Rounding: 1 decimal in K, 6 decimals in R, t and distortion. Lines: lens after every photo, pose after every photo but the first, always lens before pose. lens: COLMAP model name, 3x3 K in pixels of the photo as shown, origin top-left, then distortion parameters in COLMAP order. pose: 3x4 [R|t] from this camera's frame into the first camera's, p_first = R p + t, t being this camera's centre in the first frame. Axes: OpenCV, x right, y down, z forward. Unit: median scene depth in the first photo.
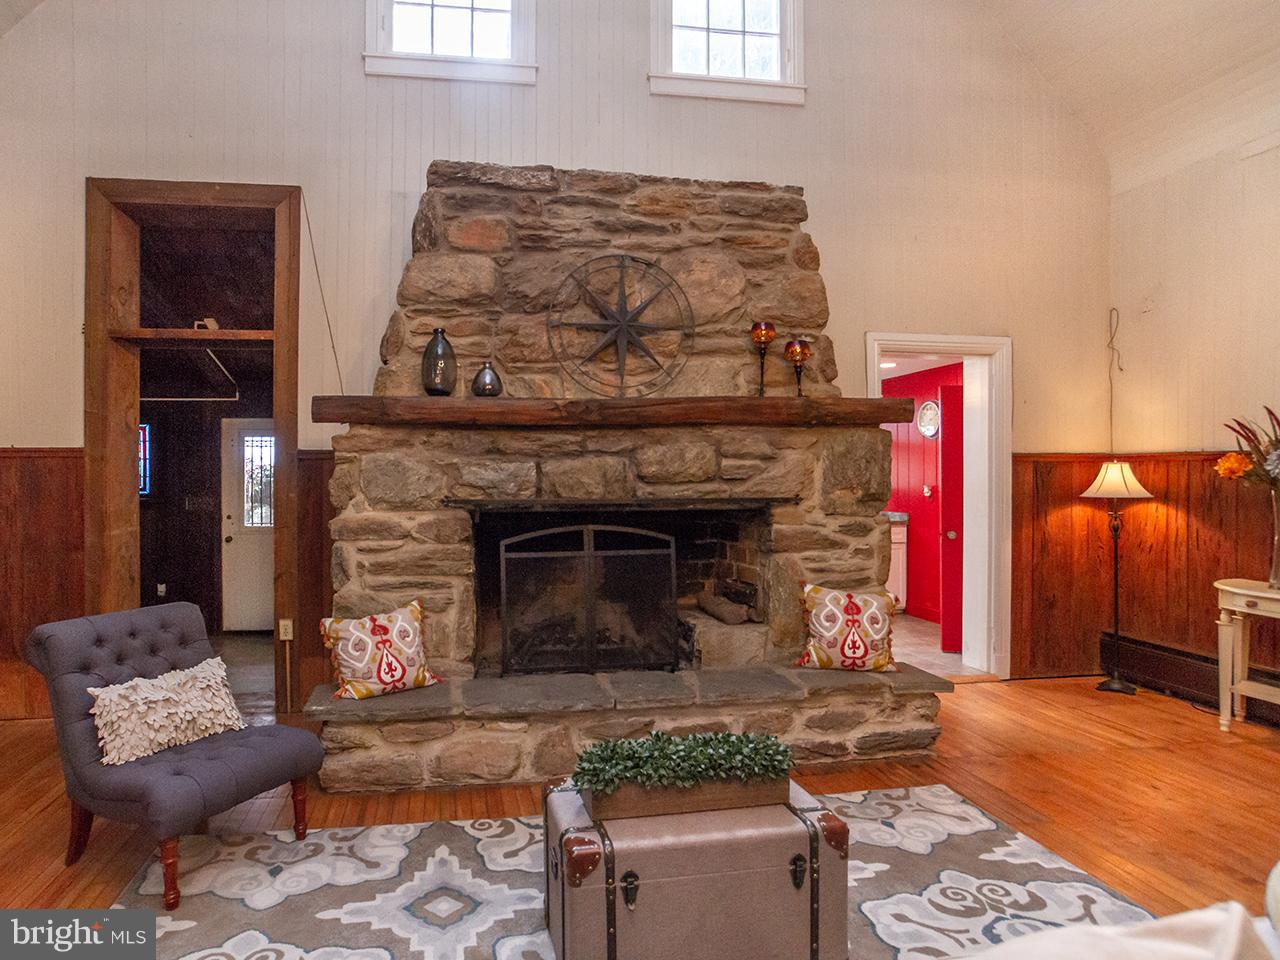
lens RADIAL K [[721.3, 0, 640.0], [0, 721.3, 480.0], [0, 0, 1]] dist [-0.033570, 0.000402]
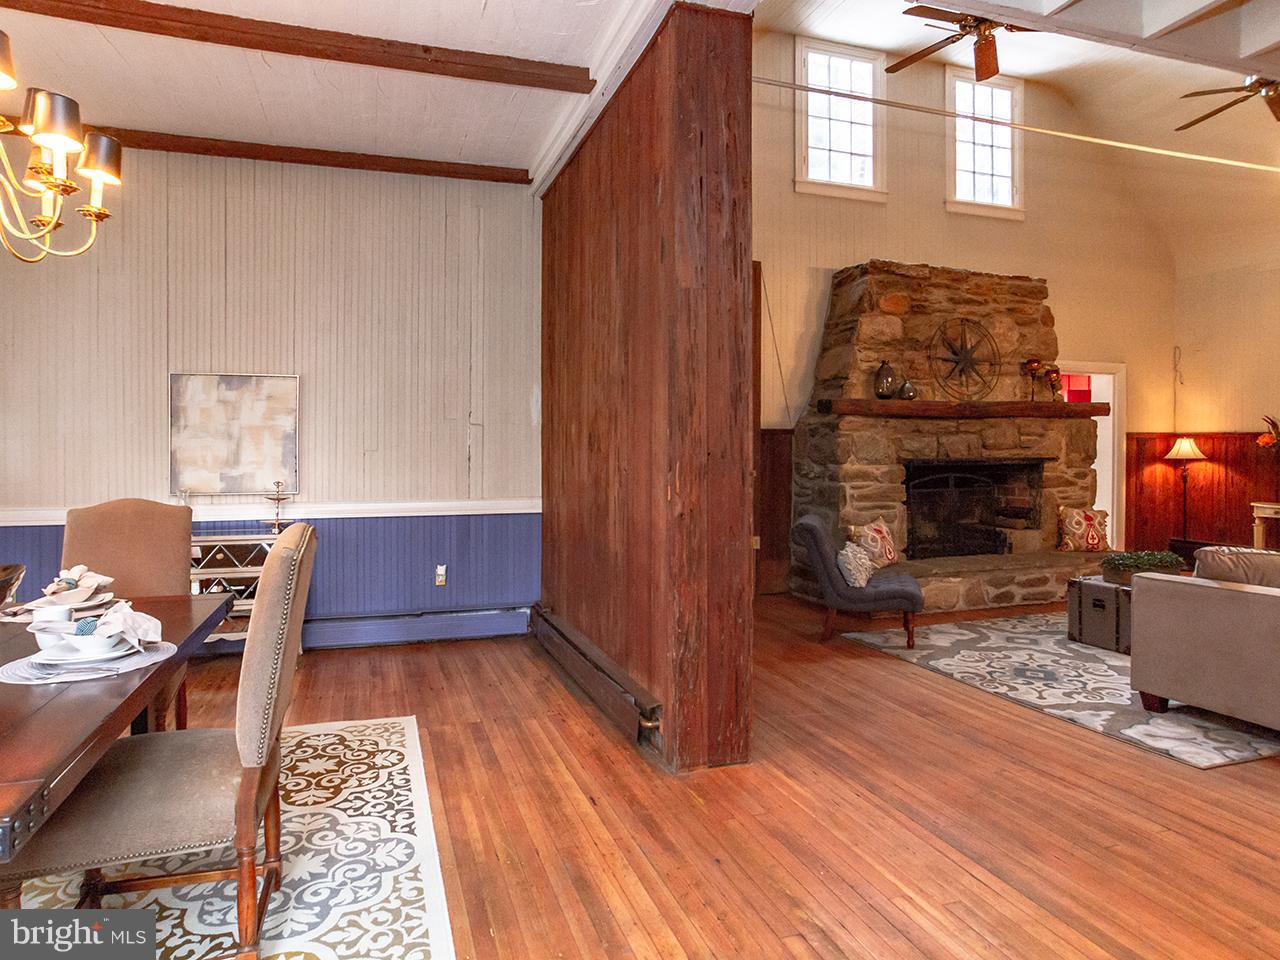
lens RADIAL K [[743.4, 0, 638.3], [0, 743.4, 456.9], [0, 0, 1]] dist [0.001639, -0.000025]
pose [[0.982574, -0.001447, 0.185866, -1.134367], [0.001225, 0.999998, 0.001311, 0.019226], [-0.185868, -0.001060, 0.982574, -0.619293]]
